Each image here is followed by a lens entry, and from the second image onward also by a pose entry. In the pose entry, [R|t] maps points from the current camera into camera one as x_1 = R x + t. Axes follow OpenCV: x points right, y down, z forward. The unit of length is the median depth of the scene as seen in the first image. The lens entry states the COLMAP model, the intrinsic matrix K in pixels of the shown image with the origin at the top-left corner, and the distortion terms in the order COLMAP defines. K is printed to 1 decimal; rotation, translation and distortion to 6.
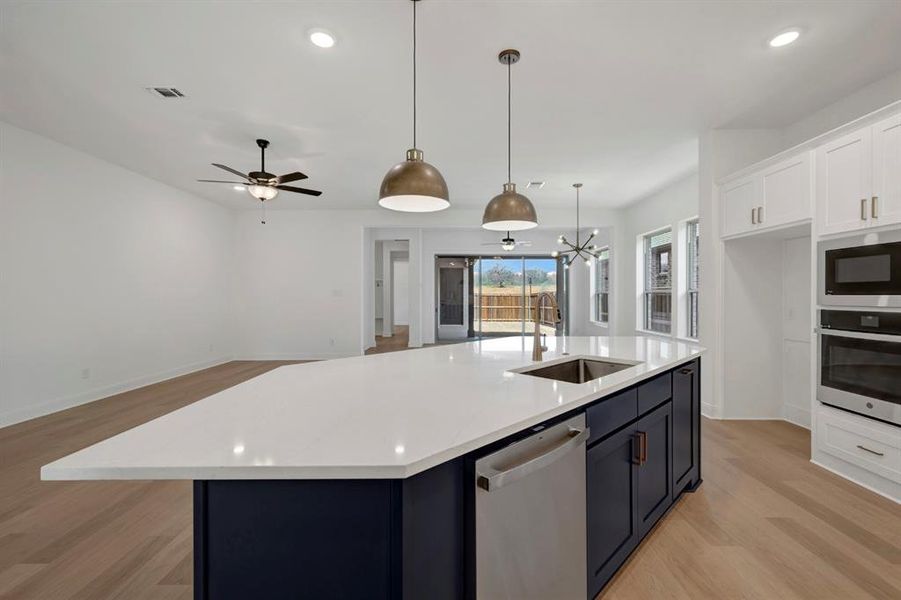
lens RADIAL K [[387.9, 0, 452.7], [0, 387.9, 294.8], [0, 0, 1]] dist [0.000167, 0.000040]
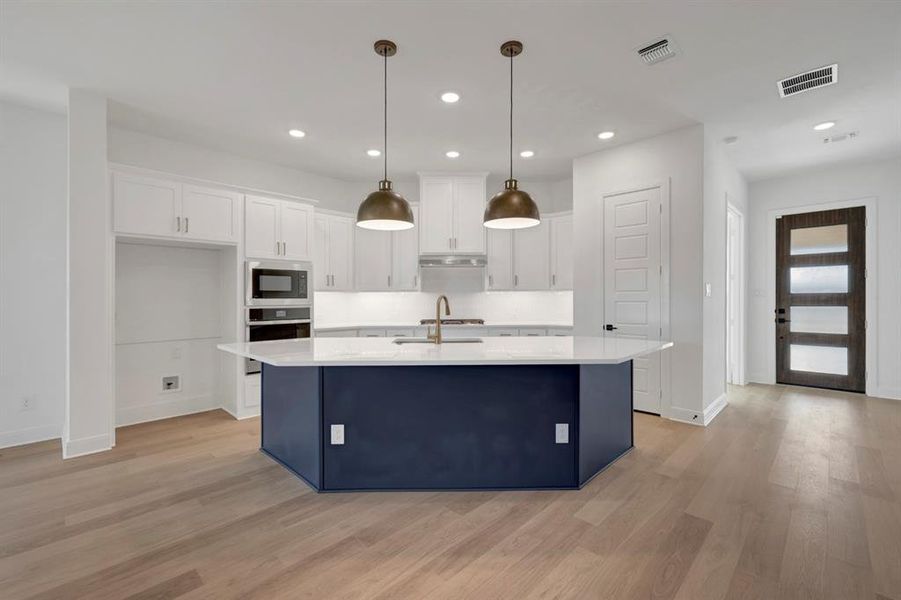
lens RADIAL K [[389.5, 0, 450.3], [0, 389.5, 299.3], [0, 0, 1]] dist [0.000644, -0.000109]
pose [[-0.719689, 0.001751, 0.694294, -0.404851], [0.004156, 0.999990, 0.001786, 0.002789], [-0.694284, 0.004171, -0.719689, 1.024951]]
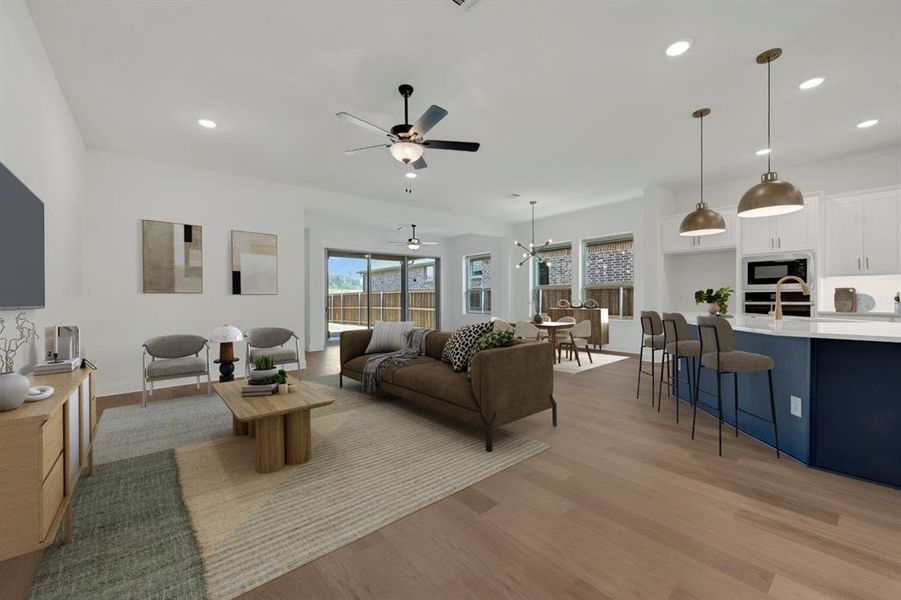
lens RADIAL K [[363.9, 0, 453.7], [0, 363.9, 301.8], [0, 0, 1]] dist [-0.000834, -0.000169]
pose [[0.763734, -0.015033, 0.645356, -0.906107], [0.008173, 0.999874, 0.013618, 0.032825], [-0.645479, -0.005126, 0.763761, 0.367948]]
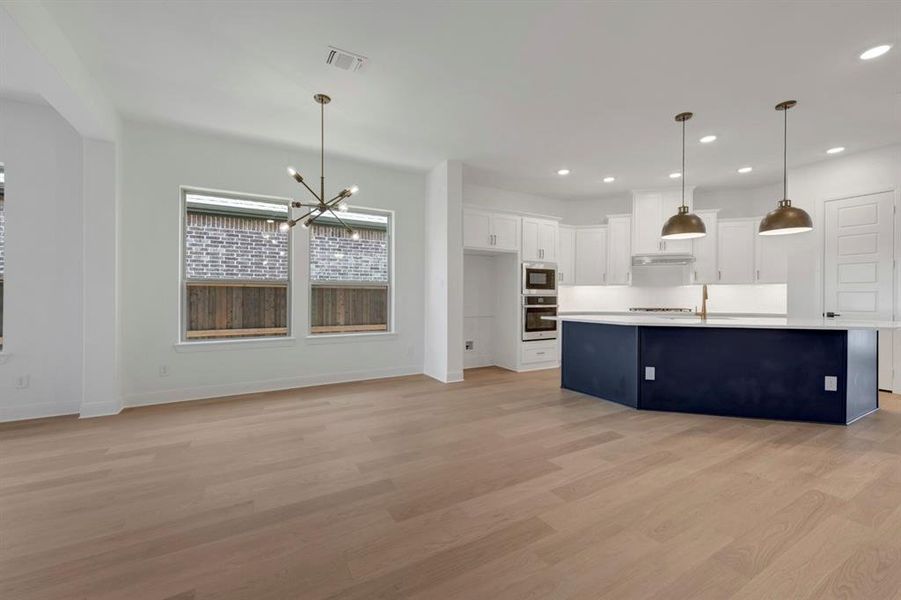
lens RADIAL K [[368.2, 0, 451.3], [0, 368.2, 298.9], [0, 0, 1]] dist [0.002894, 0.000072]
pose [[-0.503432, -0.001988, 0.864032, -0.380066], [-0.001592, 0.999998, 0.001373, 0.034637], [-0.864033, -0.000684, -0.503434, 1.571268]]
